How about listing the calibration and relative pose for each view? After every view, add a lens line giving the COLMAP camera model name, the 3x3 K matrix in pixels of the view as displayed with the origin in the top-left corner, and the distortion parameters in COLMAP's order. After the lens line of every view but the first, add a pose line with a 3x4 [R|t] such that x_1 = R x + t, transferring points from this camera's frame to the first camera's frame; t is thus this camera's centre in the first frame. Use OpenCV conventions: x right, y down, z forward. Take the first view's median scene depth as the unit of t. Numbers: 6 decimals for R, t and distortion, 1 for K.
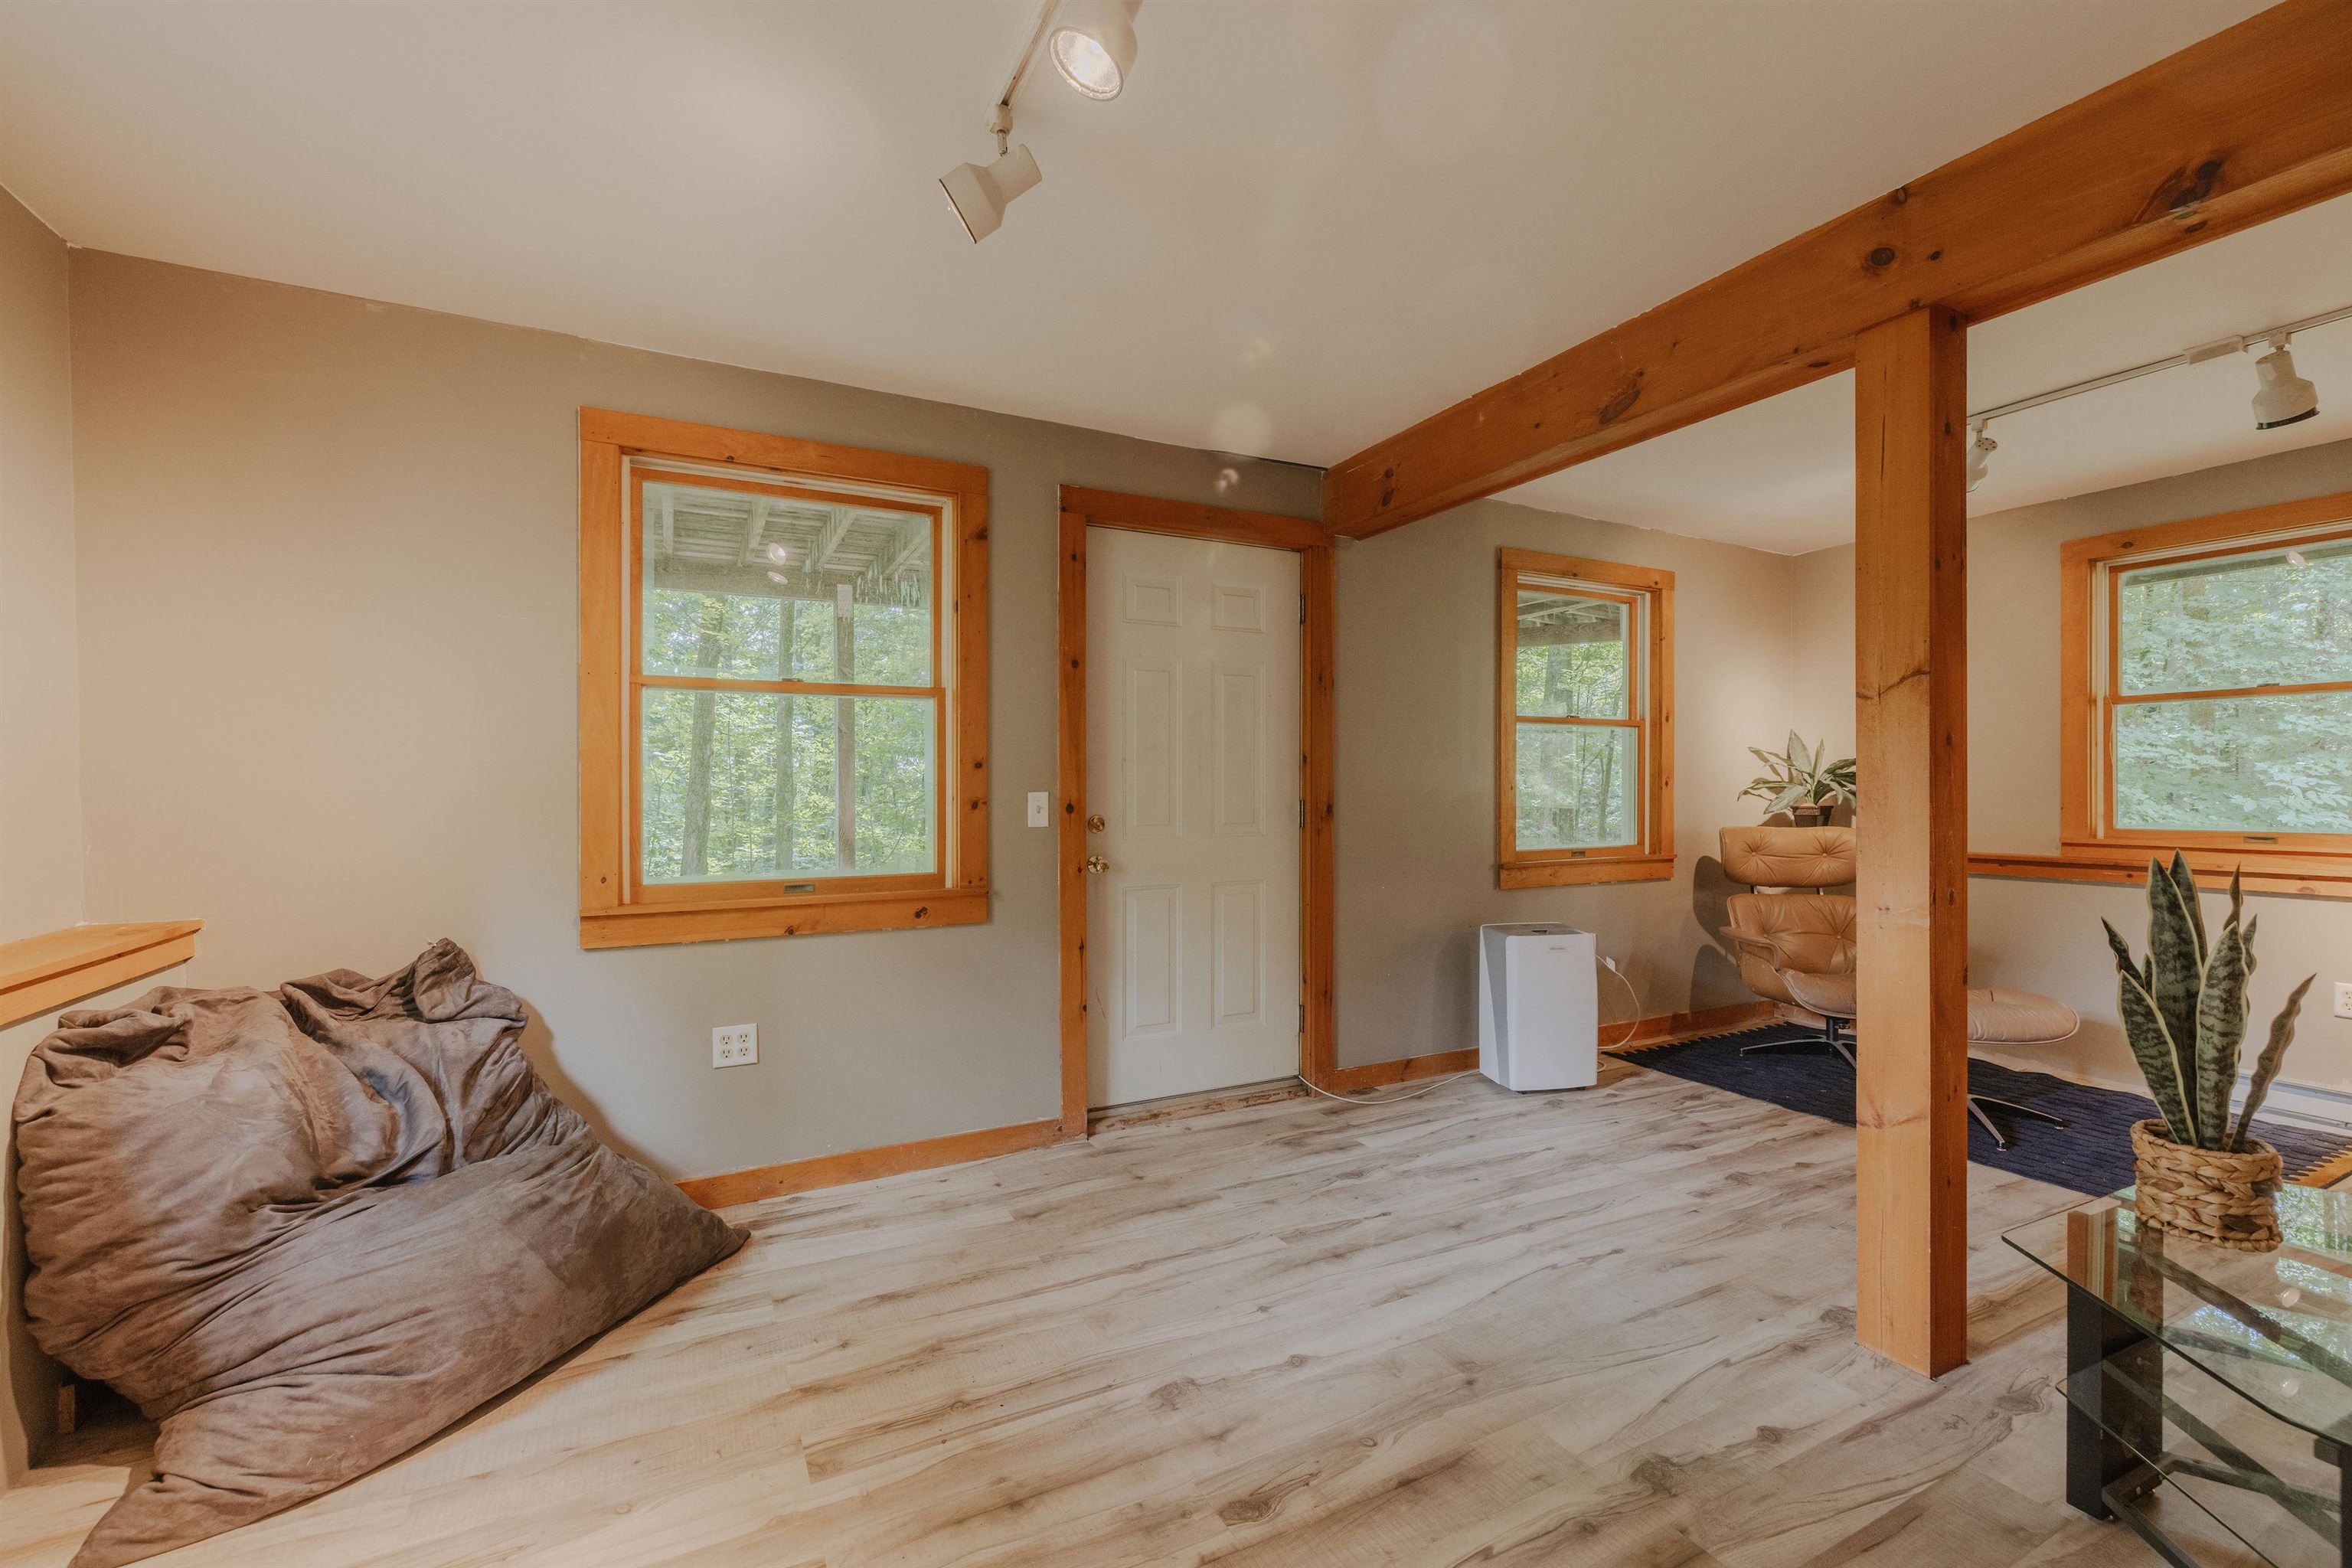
lens RADIAL K [[991.3, 0, 1171.6], [0, 991.3, 788.9], [0, 0, 1]] dist [0.004077, -0.000779]
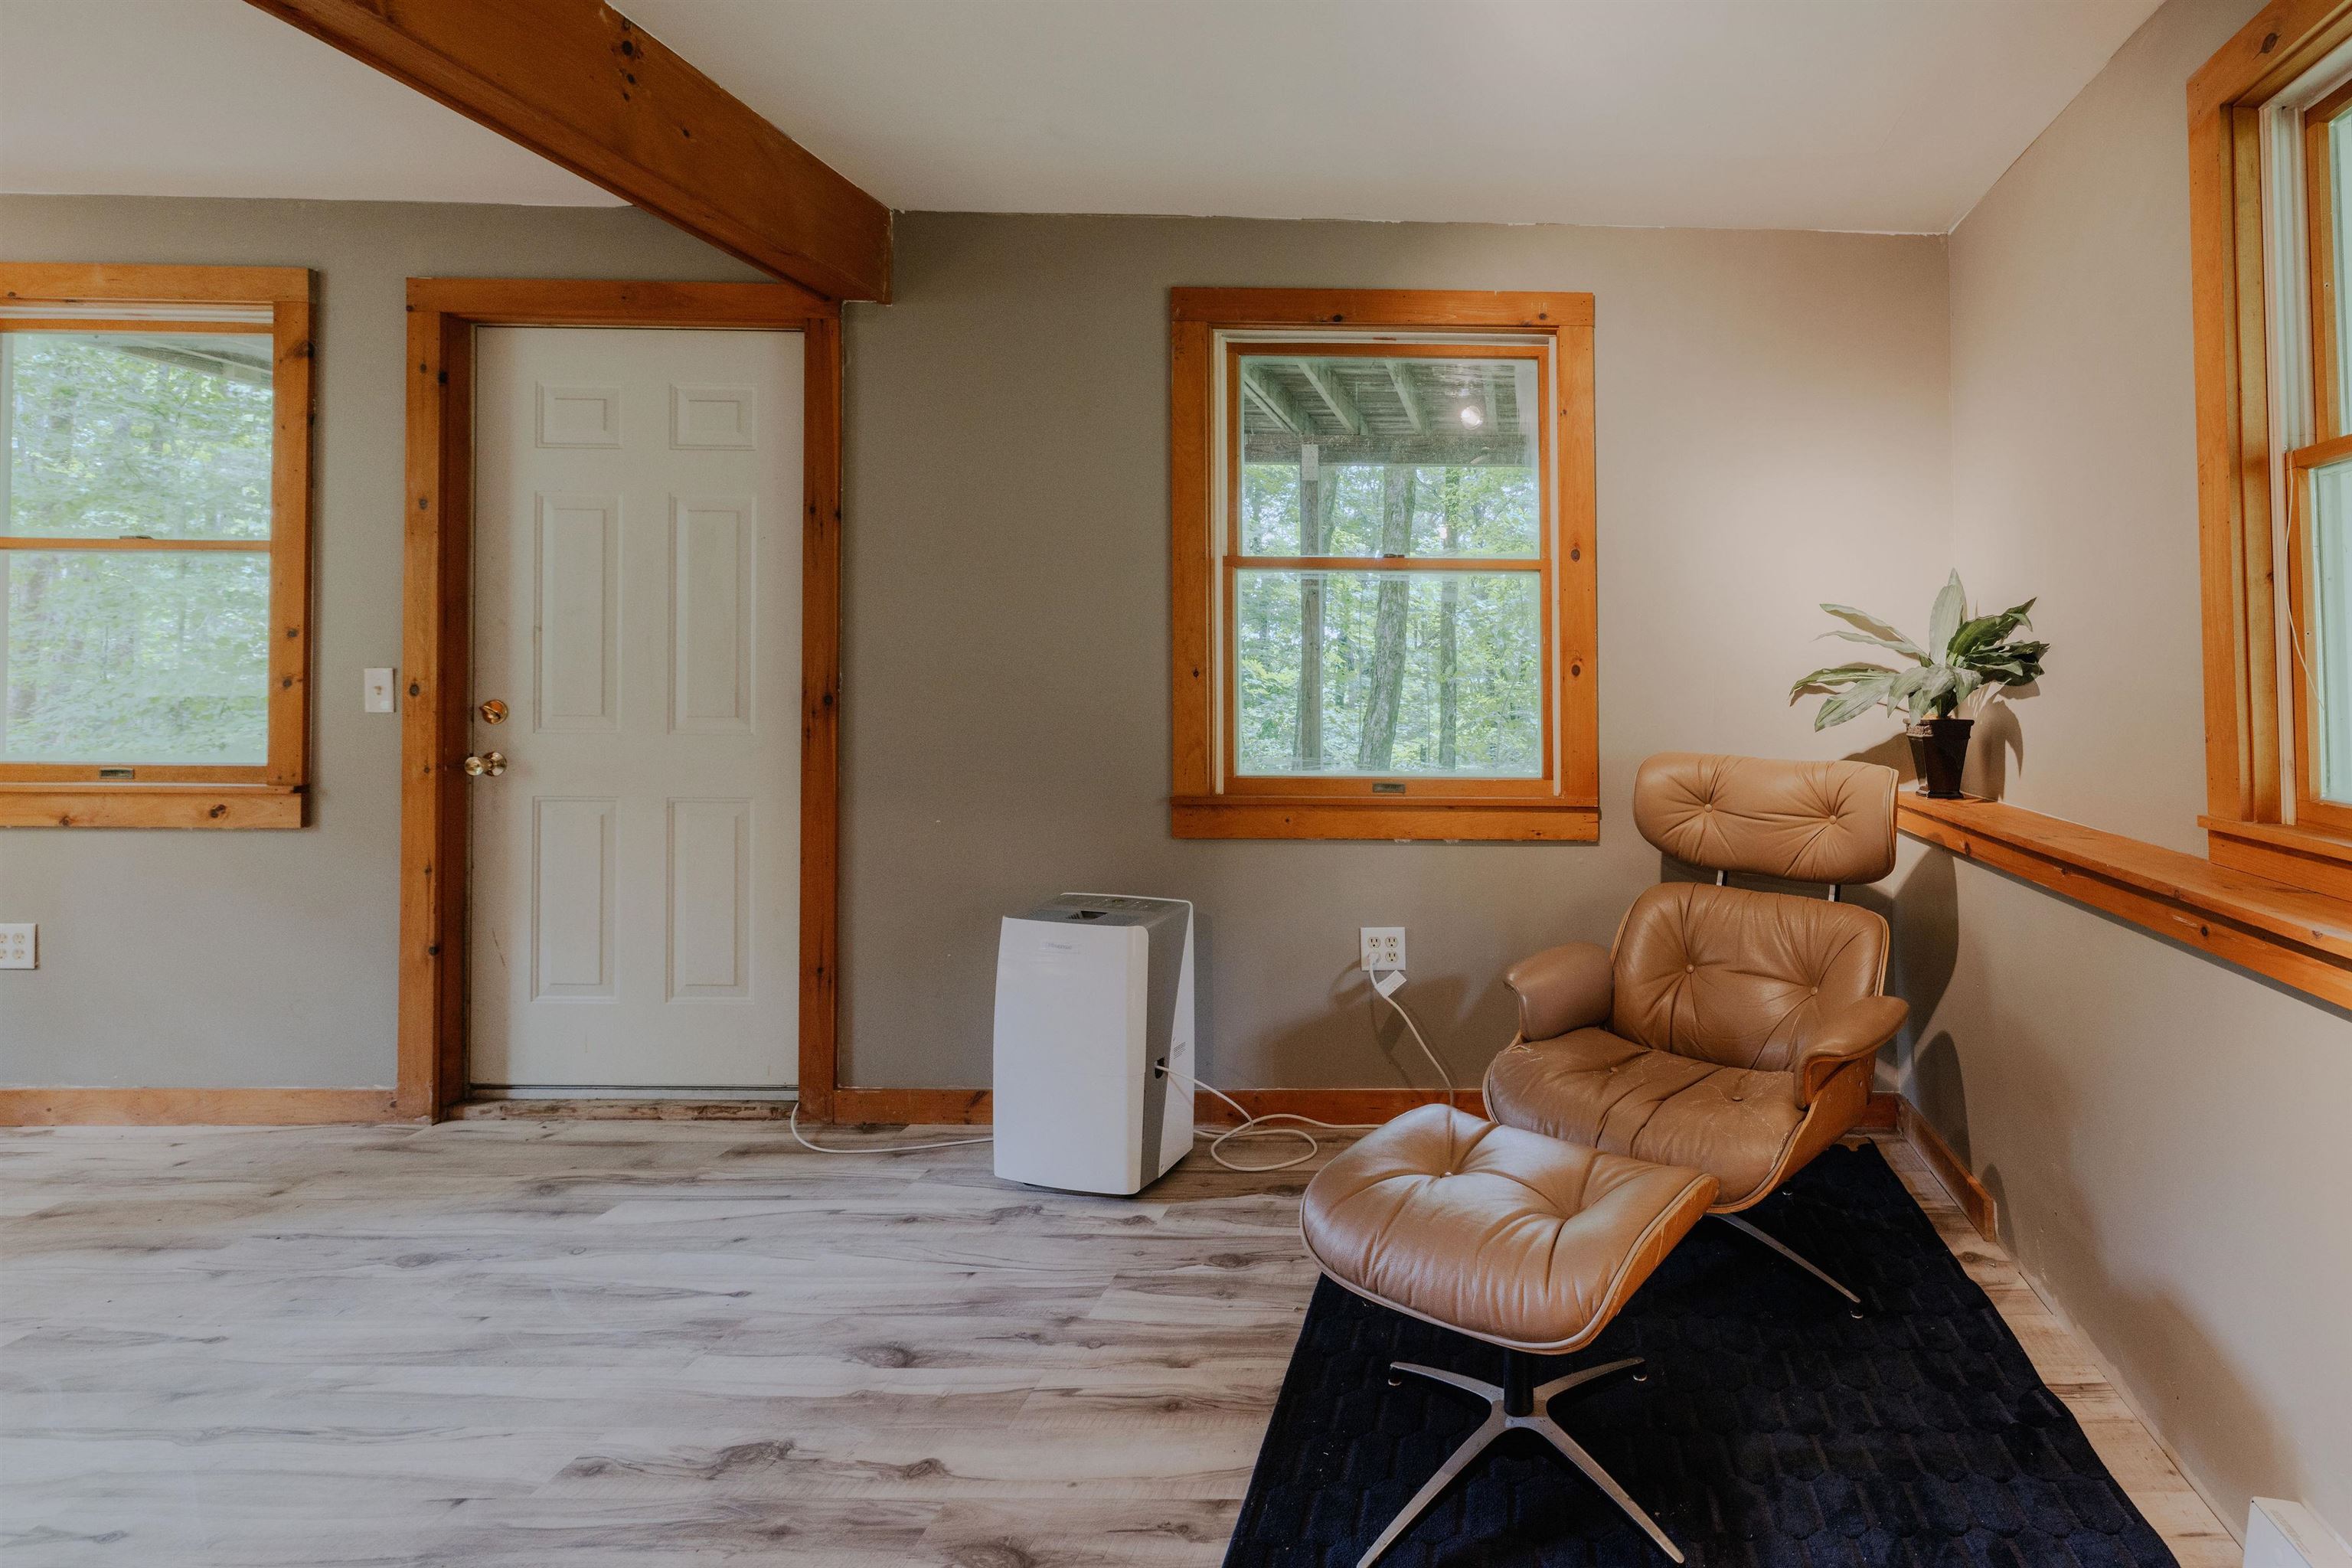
lens RADIAL K [[1130.0, 0, 1259.4], [0, 1130.0, 642.0], [0, 0, 1]] dist [0.005080, -0.000296]
pose [[0.895179, 0.000899, -0.445705, 0.891231], [-0.014157, 0.999551, -0.026418, -0.003761], [0.445481, 0.029959, 0.894790, 0.501809]]
